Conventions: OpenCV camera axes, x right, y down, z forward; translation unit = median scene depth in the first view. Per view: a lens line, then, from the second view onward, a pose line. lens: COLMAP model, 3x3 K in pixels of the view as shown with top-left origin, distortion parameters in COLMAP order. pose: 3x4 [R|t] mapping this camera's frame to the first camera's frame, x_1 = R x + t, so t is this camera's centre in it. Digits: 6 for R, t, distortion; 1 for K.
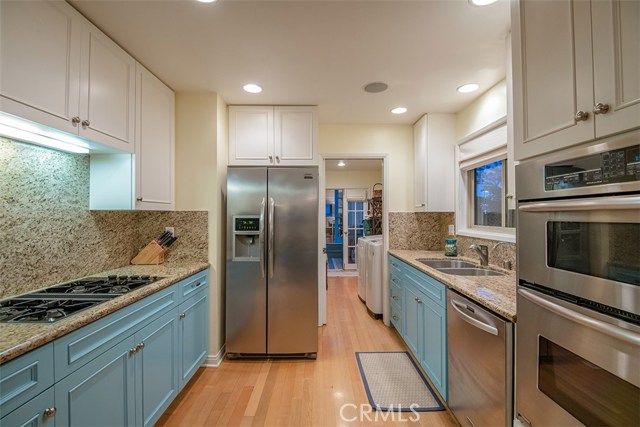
lens RADIAL K [[294.6, 0, 316.7], [0, 294.6, 212.9], [0, 0, 1]] dist [-0.012123, -0.001931]
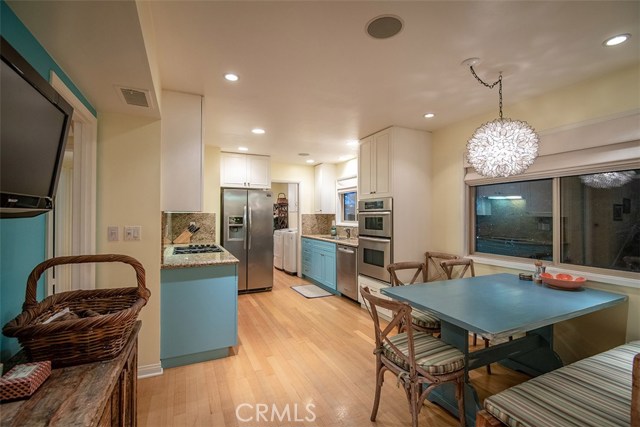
lens RADIAL K [[294.6, 0, 318.2], [0, 294.6, 213.1], [0, 0, 1]] dist [-0.012123, -0.001931]
pose [[0.907703, 0.004883, 0.419586, -0.527910], [-0.005037, 0.999987, -0.000740, -0.008148], [-0.419584, -0.001442, 0.907715, -0.855712]]
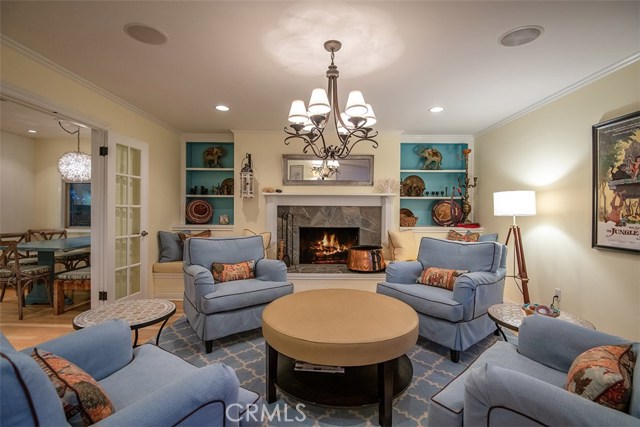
lens RADIAL K [[294.6, 0, 314.0], [0, 294.6, 212.3], [0, 0, 1]] dist [-0.012123, -0.001931]
pose [[0.018723, -0.004322, 0.999815, -1.618728], [-0.015673, 0.999867, 0.004615, 0.043470], [-0.999702, -0.015757, 0.018653, -1.991853]]
